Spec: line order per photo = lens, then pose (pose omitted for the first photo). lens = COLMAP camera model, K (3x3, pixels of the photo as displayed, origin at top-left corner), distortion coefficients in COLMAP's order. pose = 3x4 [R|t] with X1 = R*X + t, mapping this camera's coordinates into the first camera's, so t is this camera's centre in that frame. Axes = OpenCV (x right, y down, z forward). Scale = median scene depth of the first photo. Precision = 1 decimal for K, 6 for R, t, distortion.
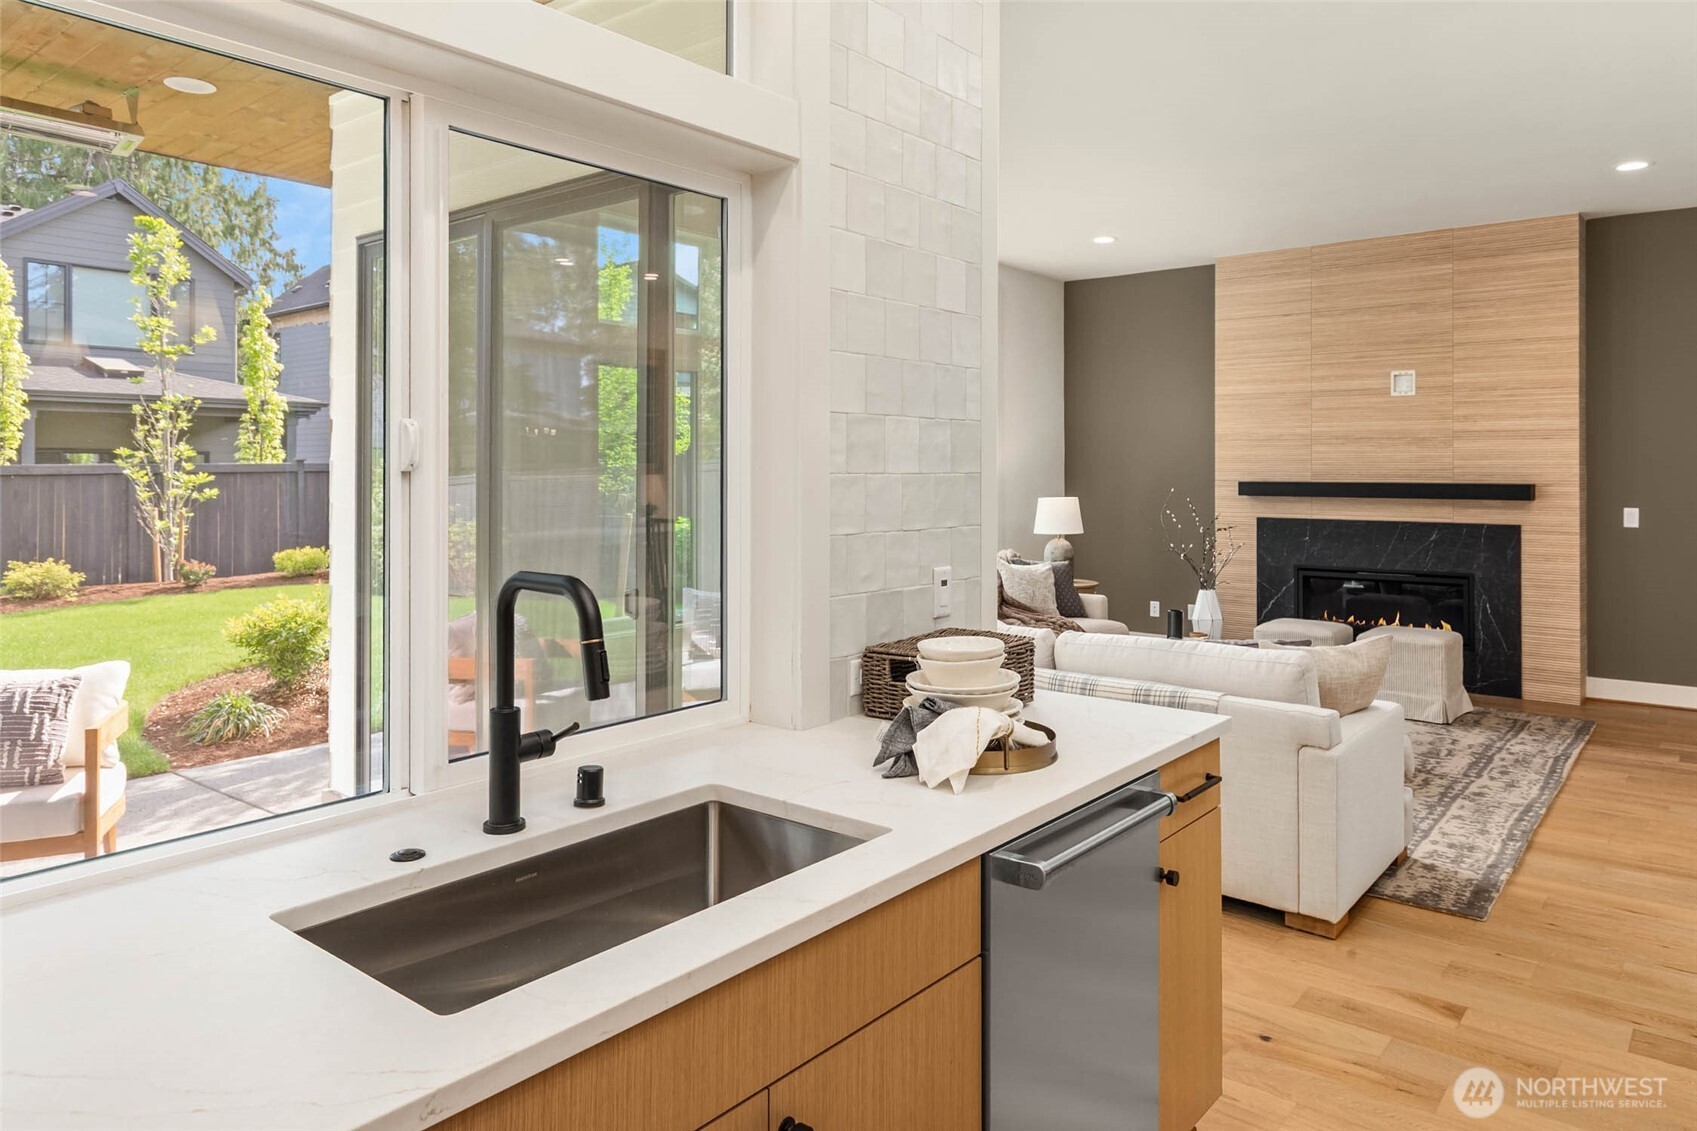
lens RADIAL K [[1151.1, 0, 850.0], [0, 1151.1, 561.8], [0, 0, 1]] dist [-0.008860, -0.002544]
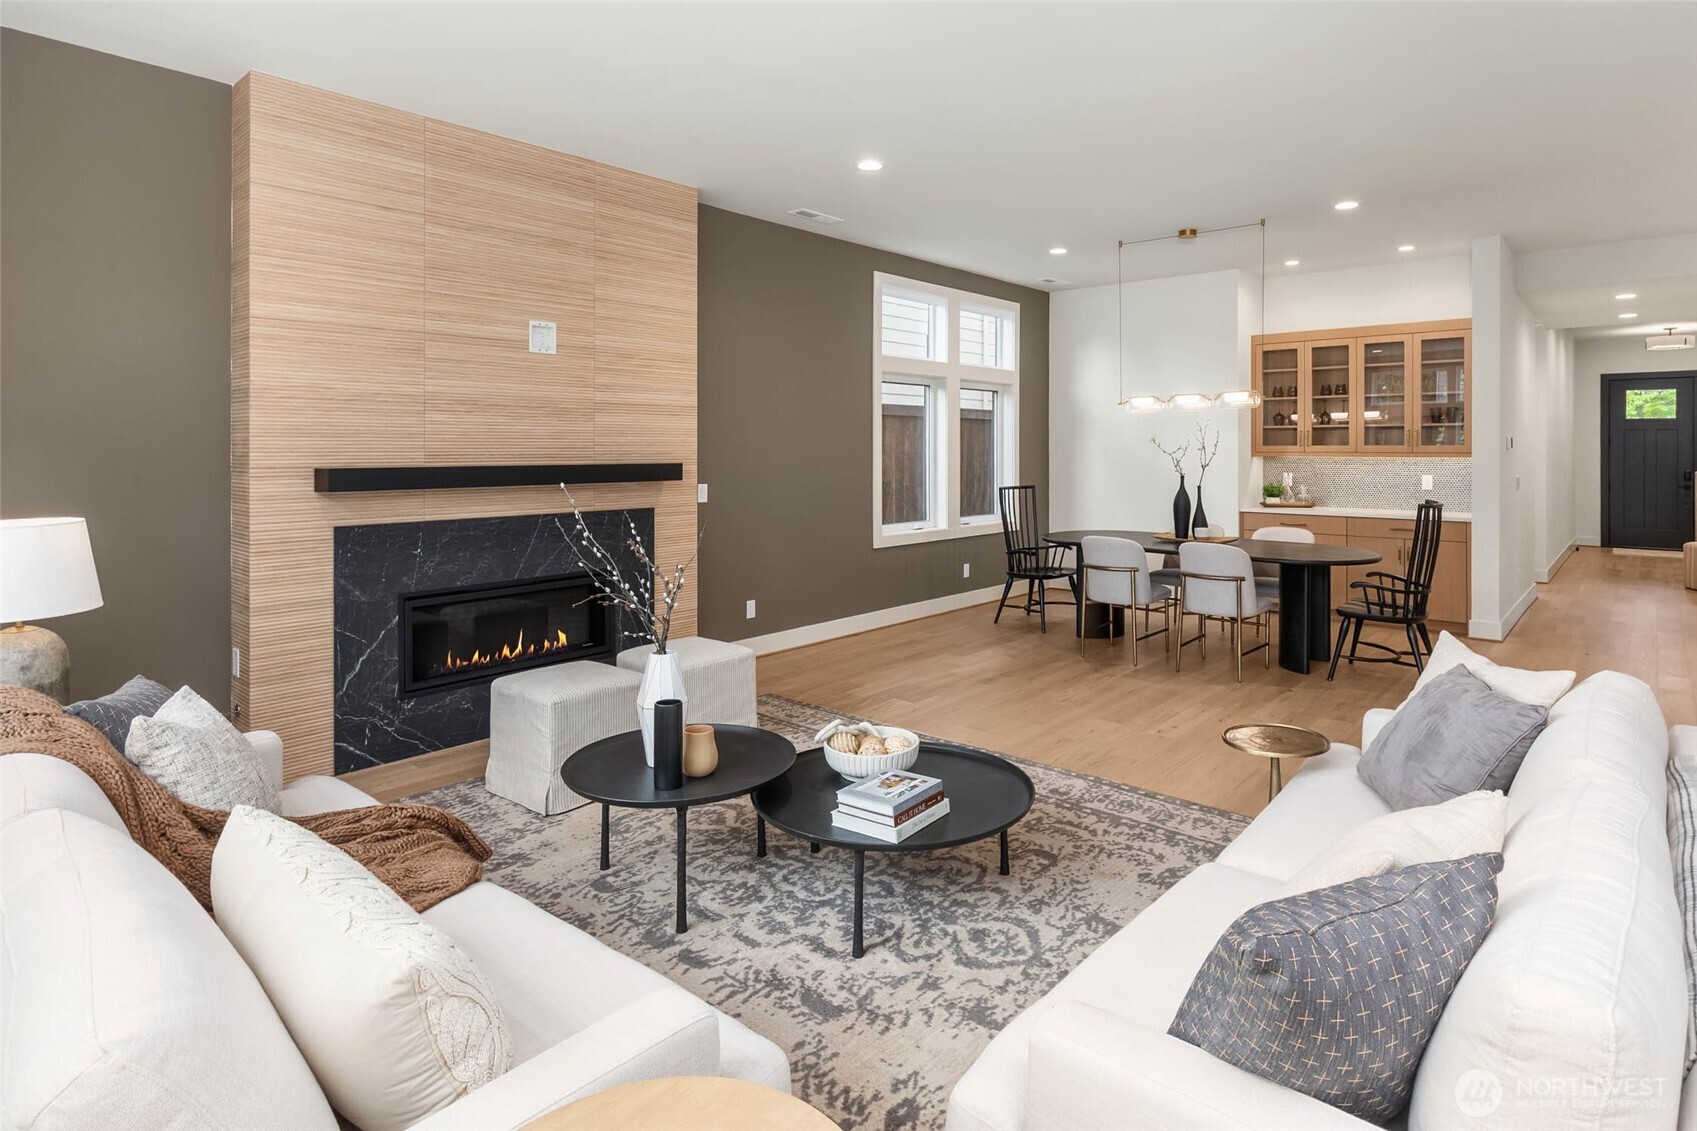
lens RADIAL K [[861.0, 0, 847.5], [0, 861.0, 462.5], [0, 0, 1]] dist [-0.005869, -0.000415]
pose [[0.046261, -0.012525, 0.998851, -0.093186], [0.087737, 0.996108, 0.008427, -0.056826], [-0.995069, 0.087247, 0.047179, 0.764379]]
